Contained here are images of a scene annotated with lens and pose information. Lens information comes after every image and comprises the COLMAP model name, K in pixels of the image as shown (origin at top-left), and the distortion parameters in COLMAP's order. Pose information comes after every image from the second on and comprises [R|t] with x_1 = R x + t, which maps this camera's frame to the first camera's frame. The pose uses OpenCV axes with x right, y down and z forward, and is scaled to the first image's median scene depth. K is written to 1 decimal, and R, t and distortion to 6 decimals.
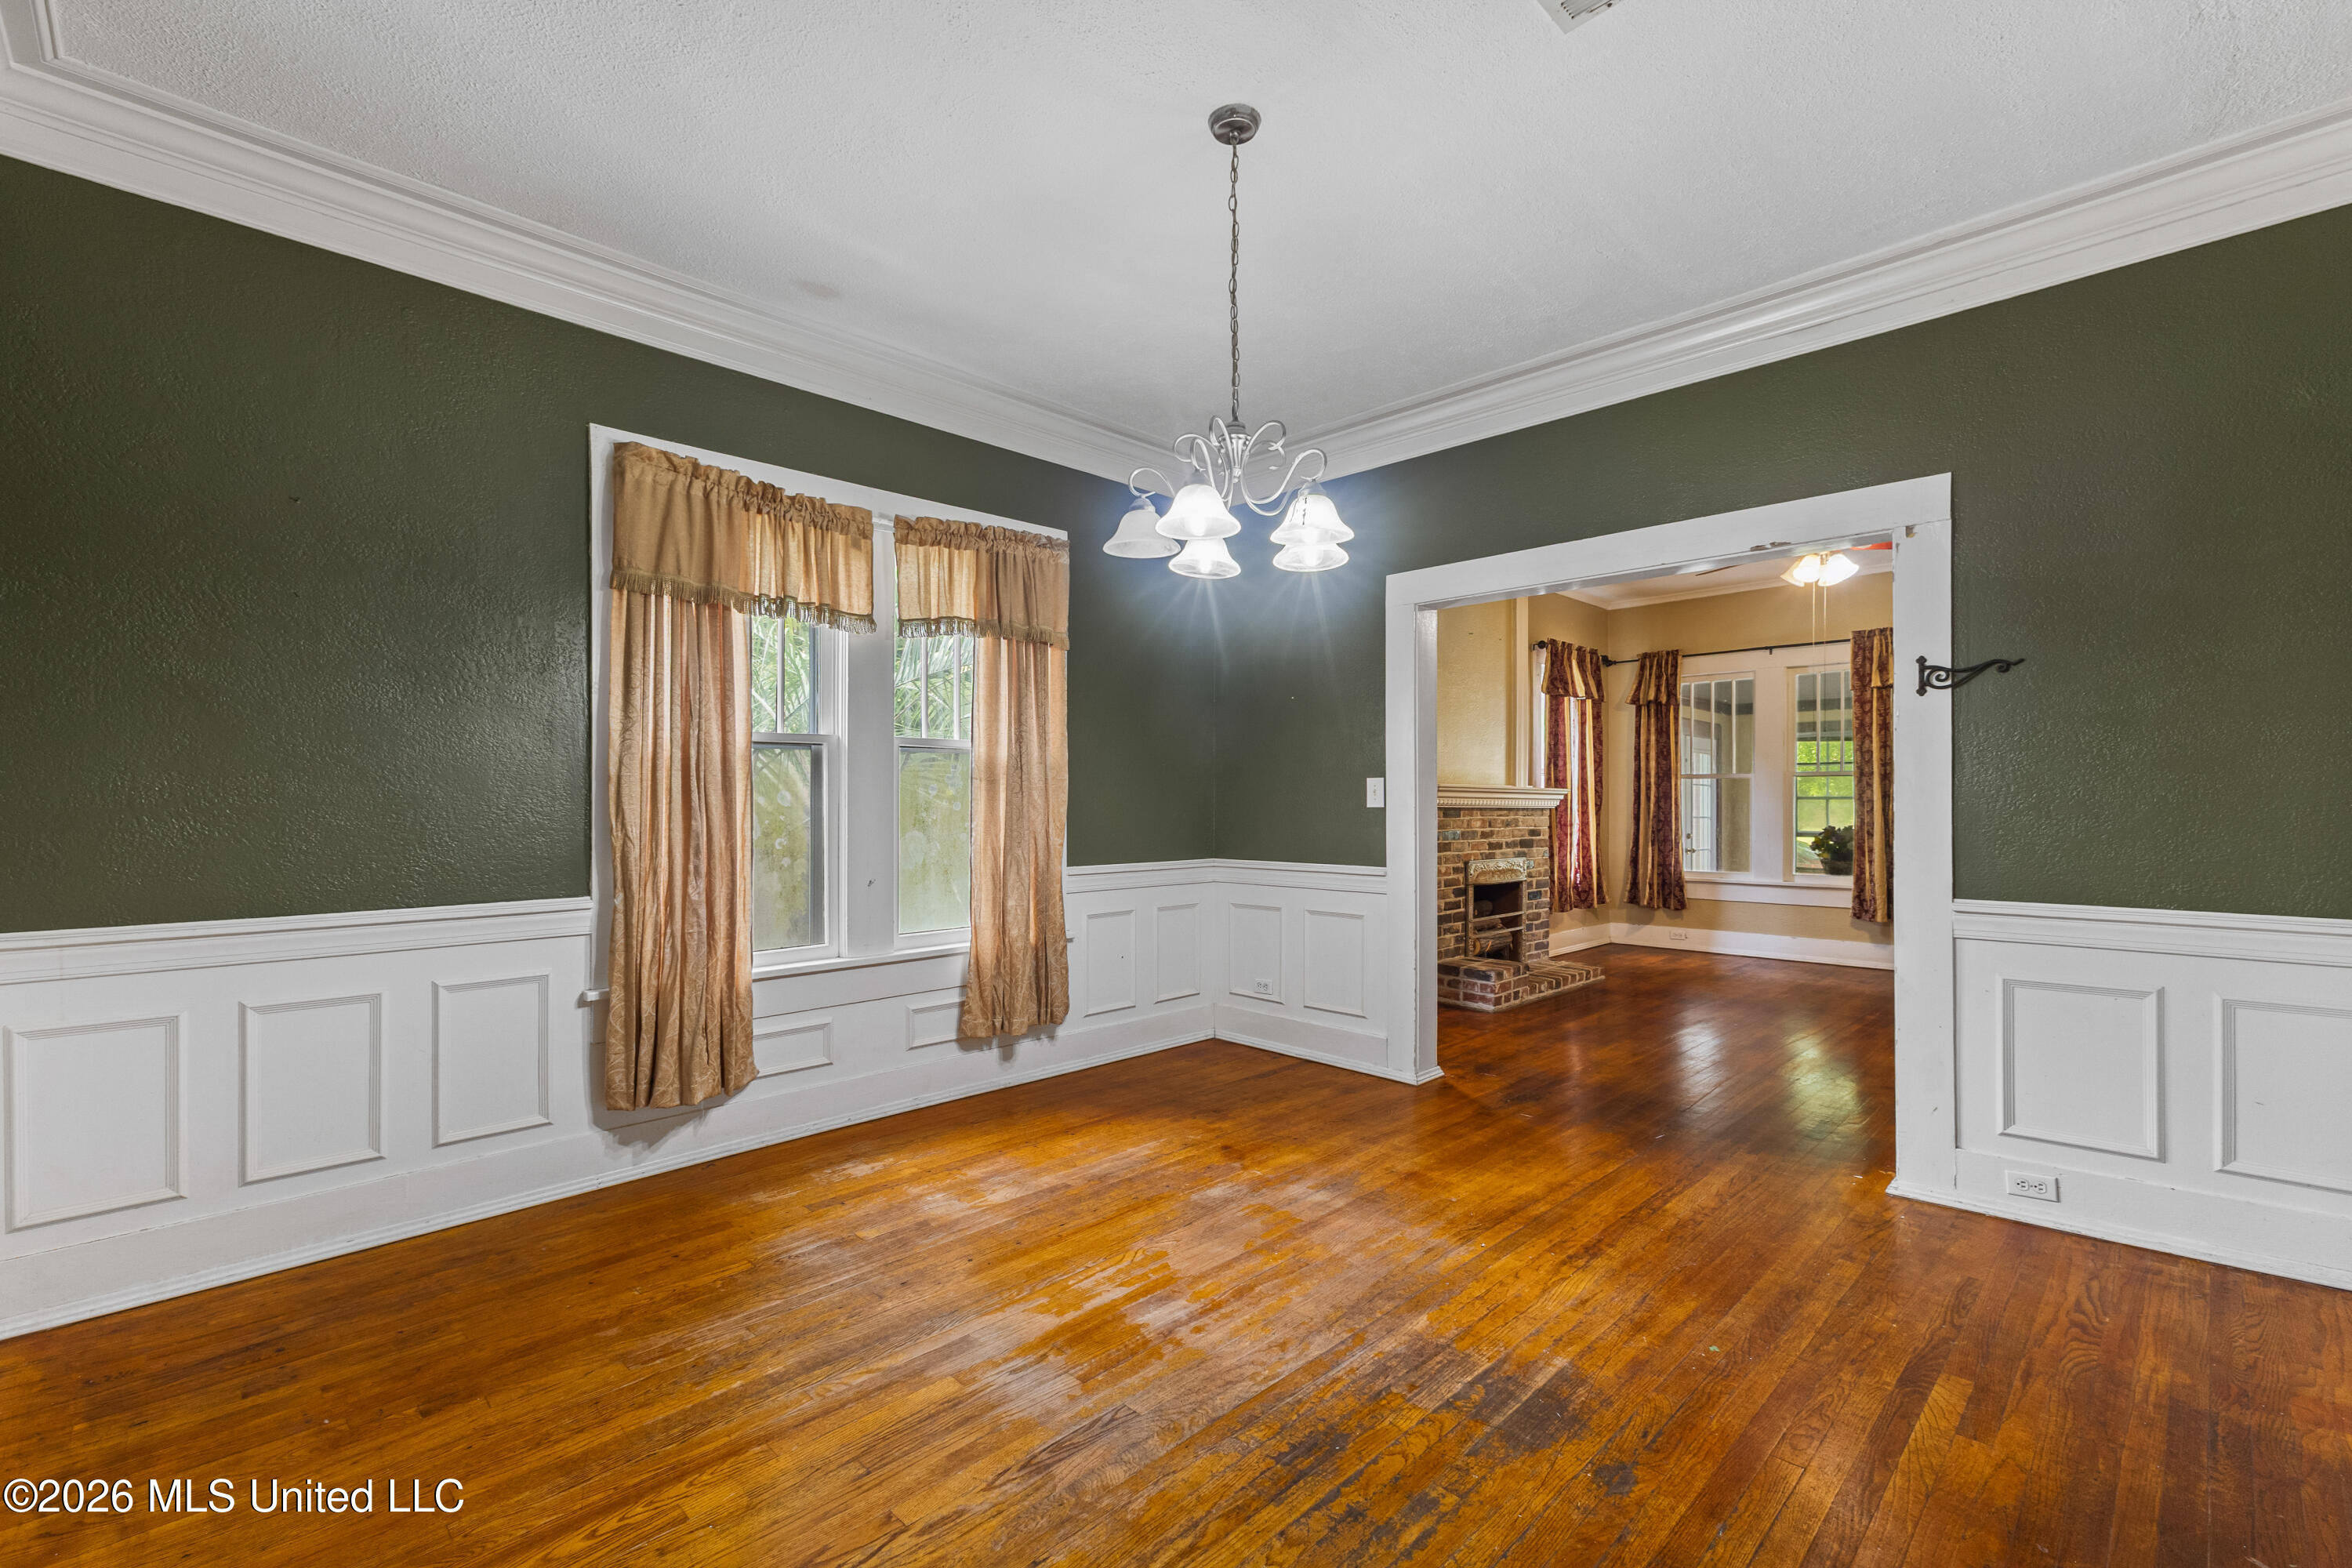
lens RADIAL K [[1029.9, 0, 1173.4], [0, 1029.9, 791.5], [0, 0, 1]] dist [0.009848, 0.000086]
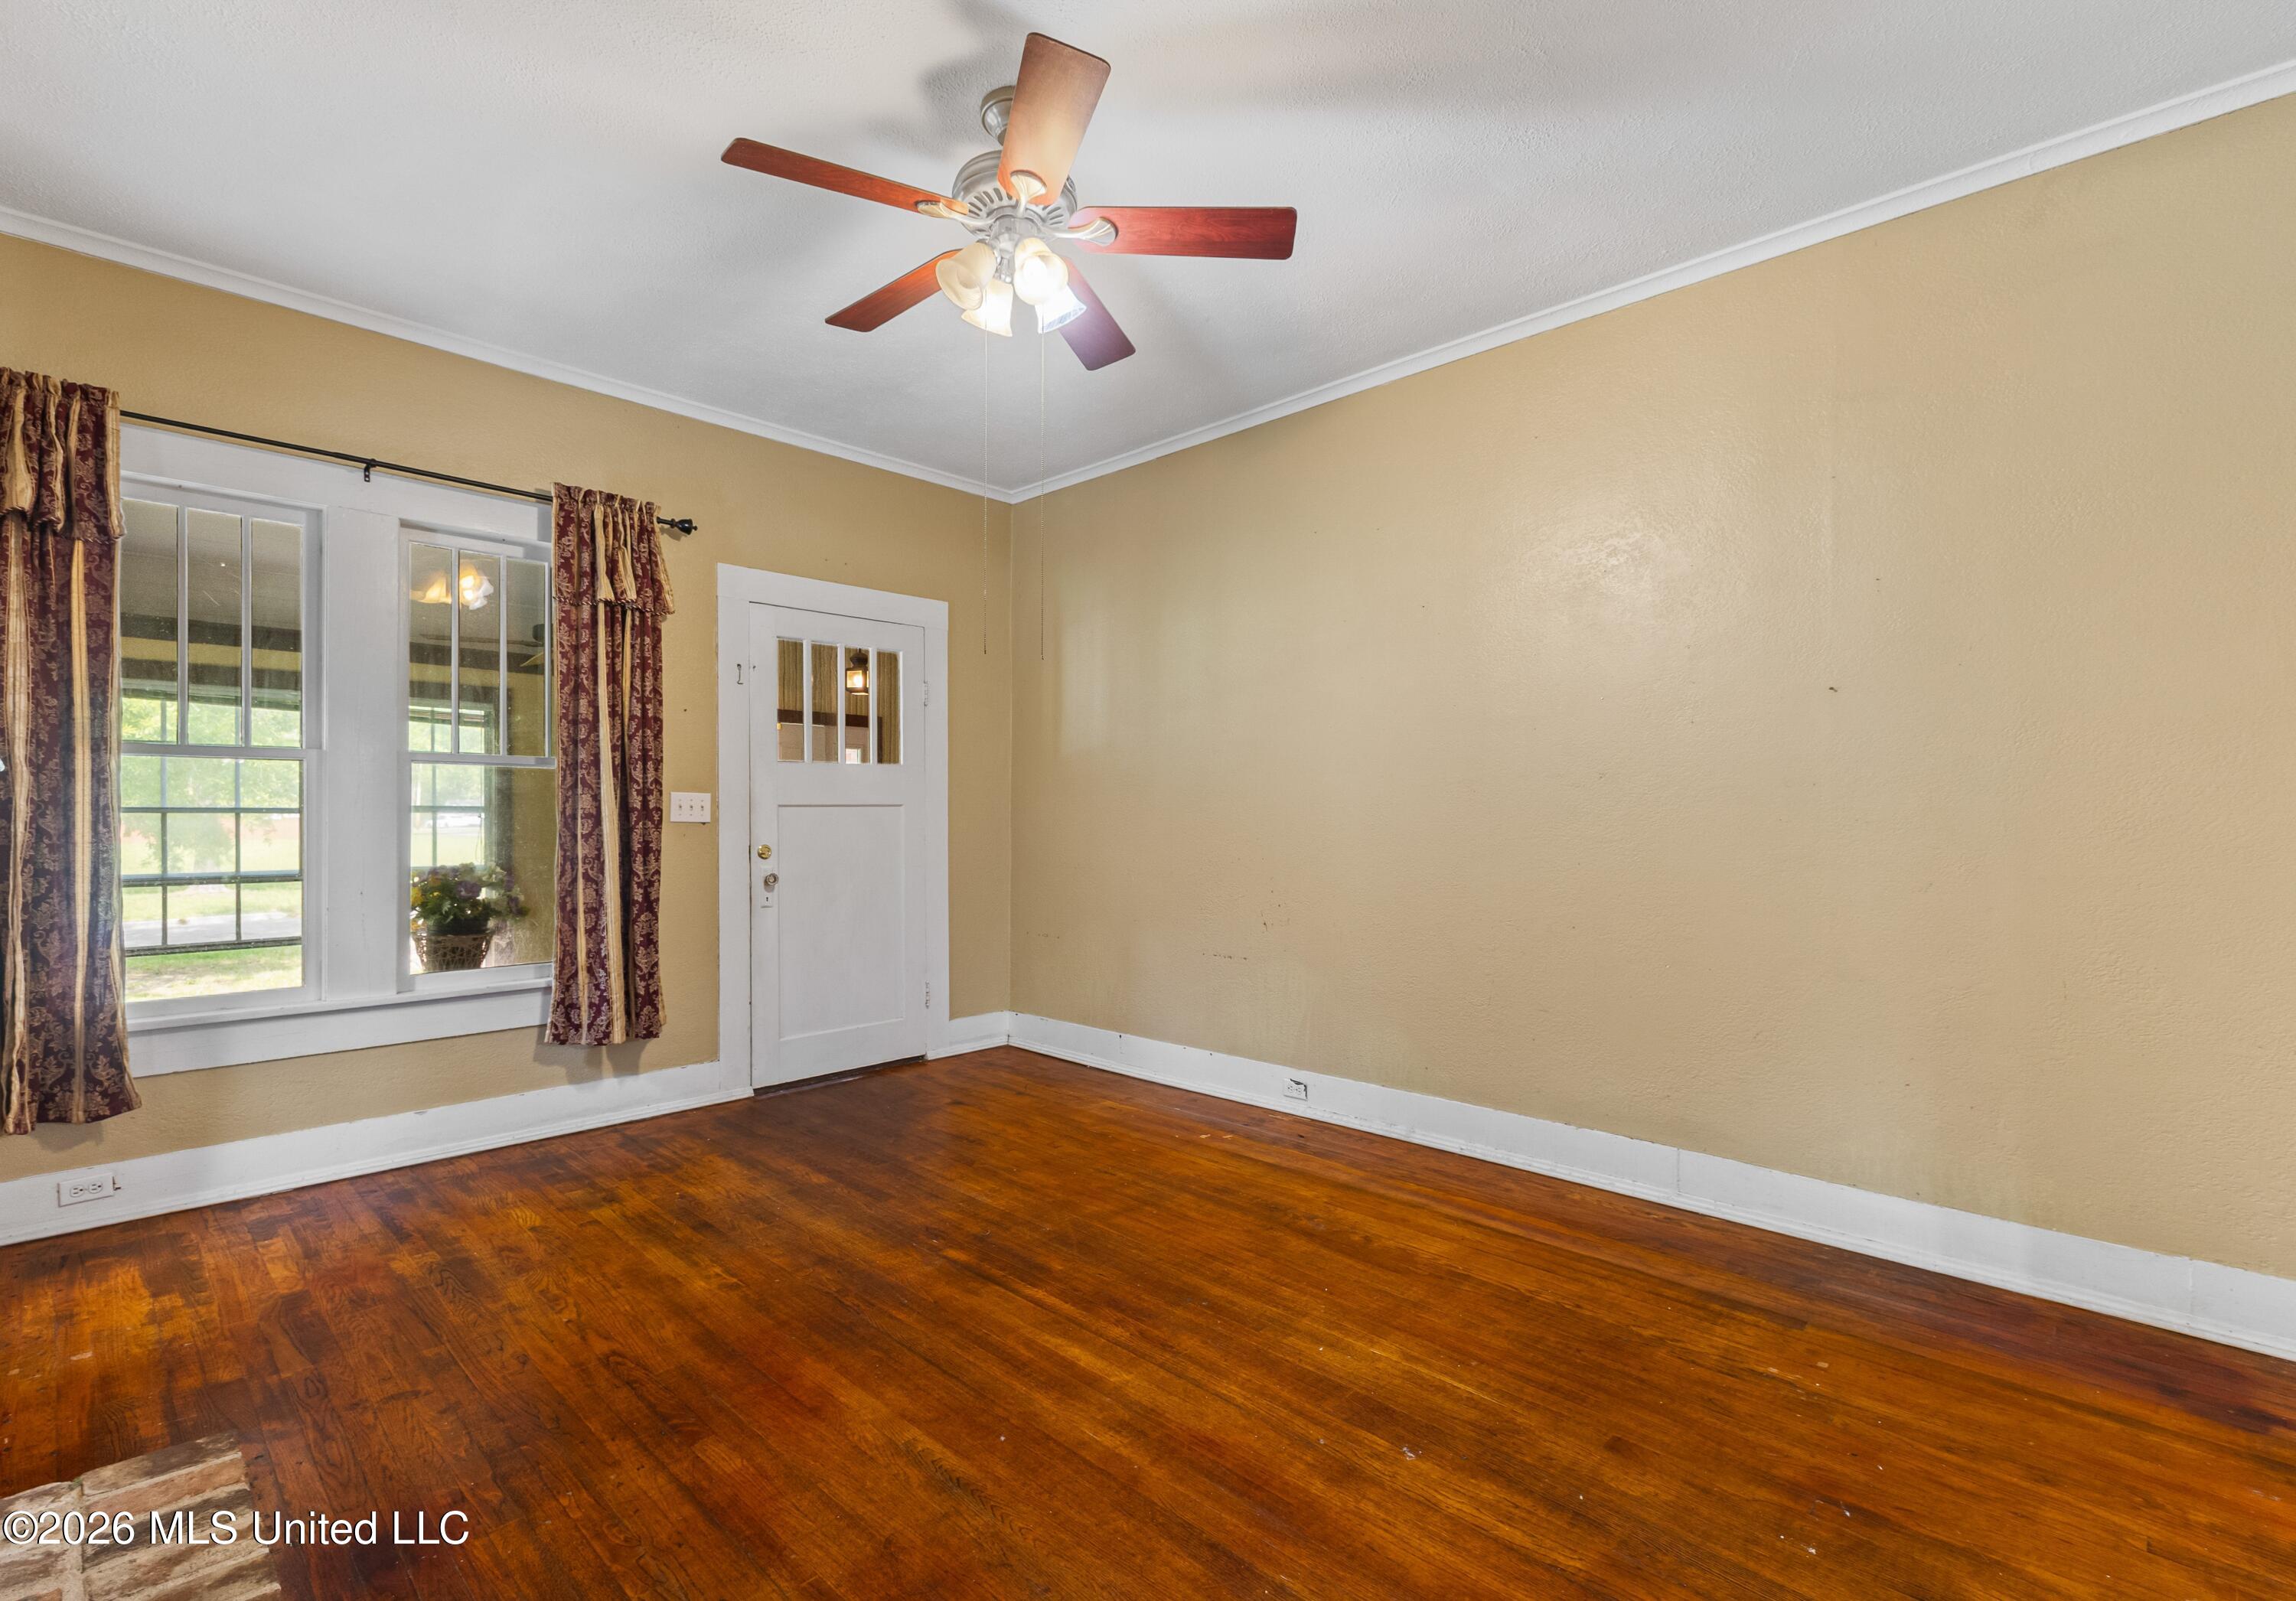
lens RADIAL K [[1068.0, 0, 1142.3], [0, 1068.0, 814.6], [0, 0, 1]] dist [0.003253, 0.000175]
pose [[-0.003457, 0.004604, 0.999983, 0.154832], [-0.013667, 0.999896, -0.004651, 0.008615], [-0.999901, -0.013683, -0.003394, 0.850673]]
